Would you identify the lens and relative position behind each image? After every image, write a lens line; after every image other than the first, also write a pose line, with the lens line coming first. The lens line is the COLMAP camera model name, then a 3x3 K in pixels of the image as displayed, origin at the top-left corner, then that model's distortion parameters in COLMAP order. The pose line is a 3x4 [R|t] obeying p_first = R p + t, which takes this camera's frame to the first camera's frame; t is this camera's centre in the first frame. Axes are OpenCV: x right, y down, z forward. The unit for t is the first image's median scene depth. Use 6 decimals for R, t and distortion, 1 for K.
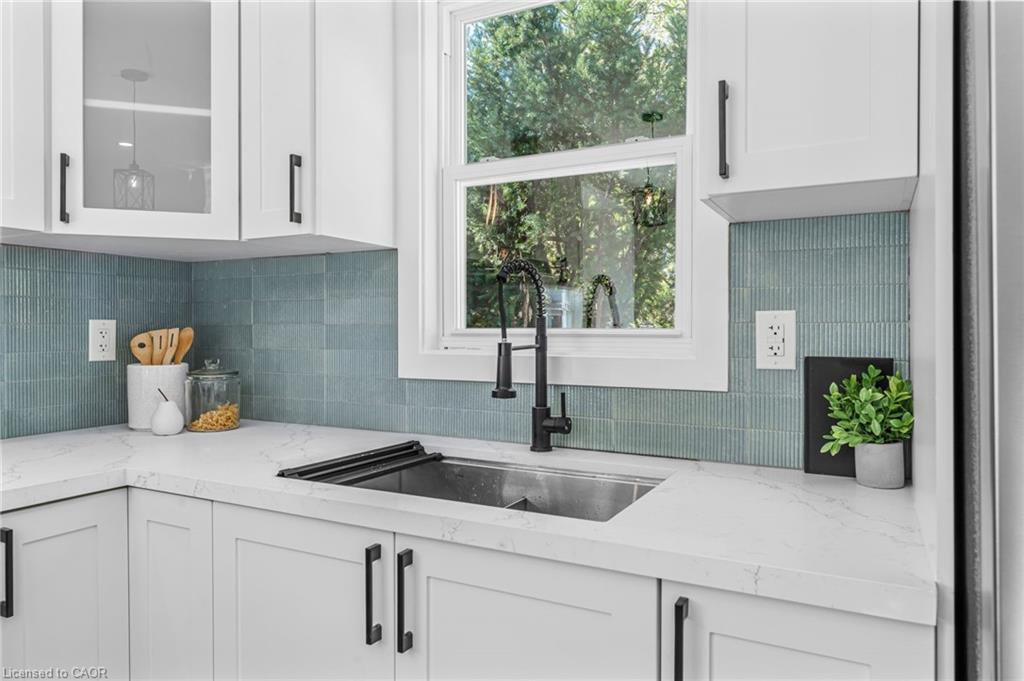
lens RADIAL K [[677.6, 0, 511.9], [0, 677.6, 334.5], [0, 0, 1]] dist [-0.000499, 0.003117]
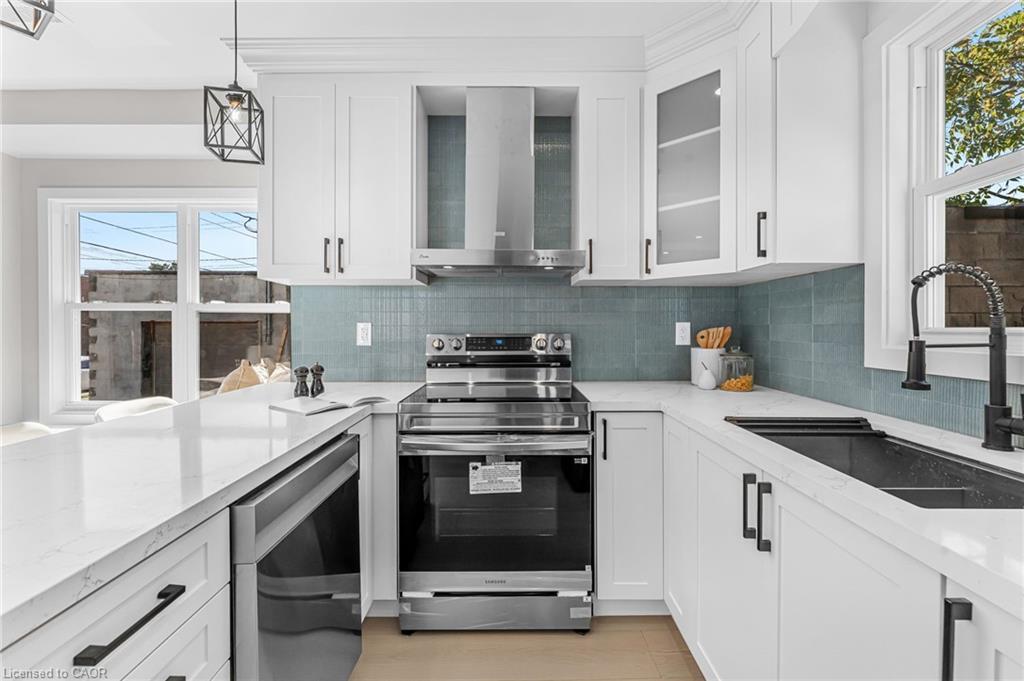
lens RADIAL K [[436.6, 0, 515.9], [0, 436.6, 330.0], [0, 0, 1]] dist [-0.000038, -0.000367]
pose [[0.466563, 0.004411, -0.884477, 0.282256], [-0.006046, 0.999980, 0.001797, -0.001732], [0.884467, 0.004509, 0.466581, 0.066669]]
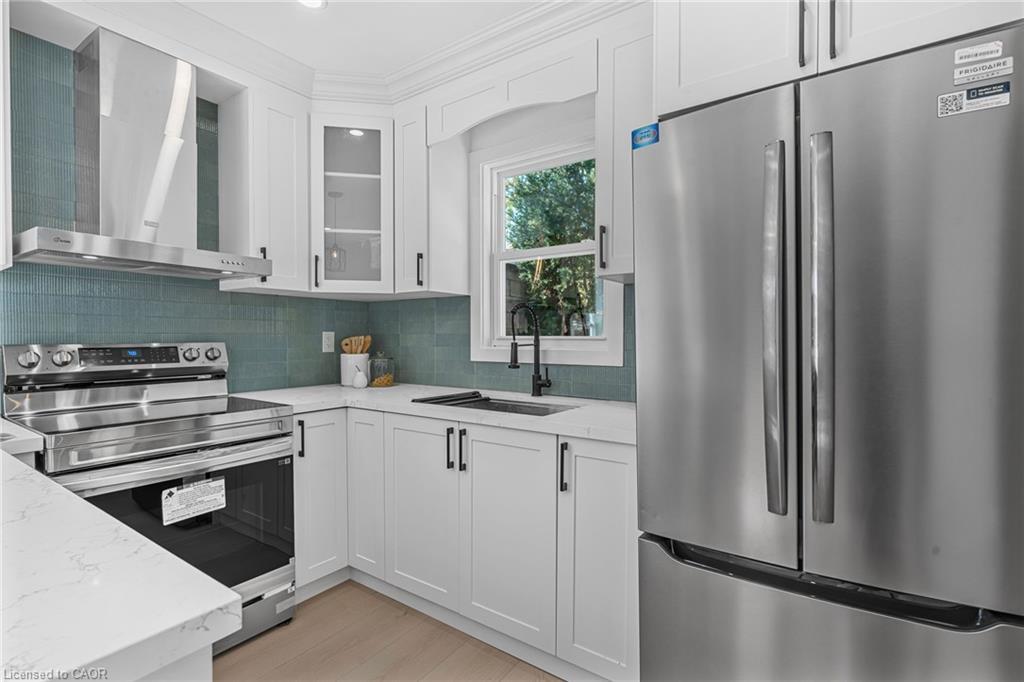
lens RADIAL K [[485.3, 0, 514.9], [0, 485.3, 345.7], [0, 0, 1]] dist [-0.002493, -0.000200]
pose [[0.991798, 0.002538, -0.127788, 0.164236], [-0.001276, 0.999950, 0.009955, 0.005945], [0.127806, -0.009710, 0.991752, -0.452464]]
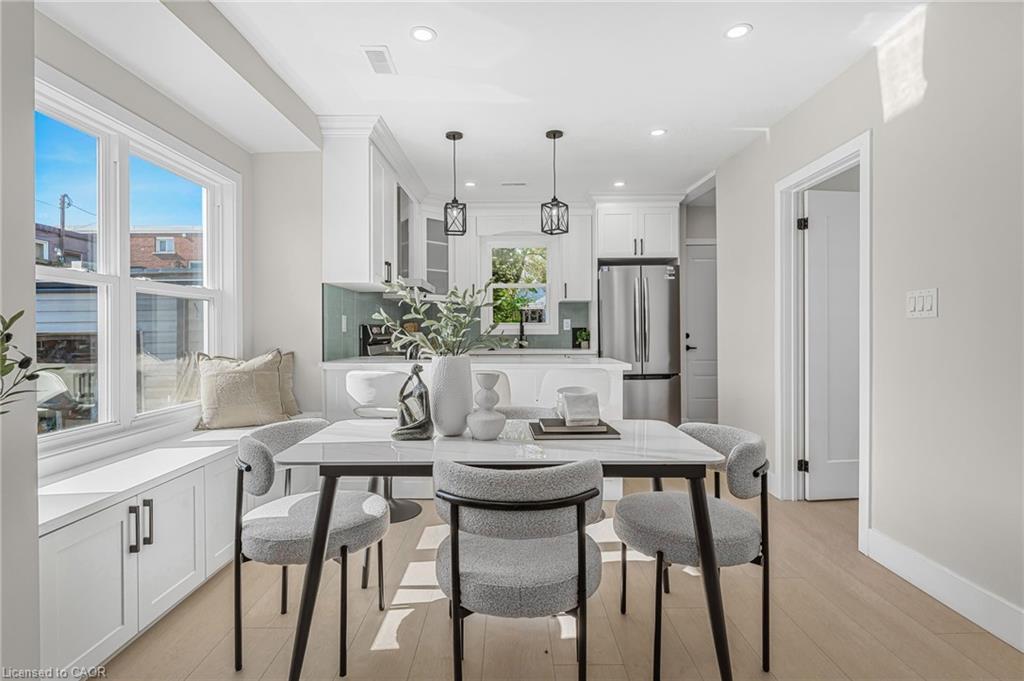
lens RADIAL K [[505.0, 0, 518.4], [0, 505.0, 335.6], [0, 0, 1]] dist [-0.011630, -0.000504]
pose [[0.885844, -0.007895, 0.463916, -1.611009], [0.007320, 0.999969, 0.003040, 0.070419], [-0.463925, 0.000703, 0.885874, -2.111628]]
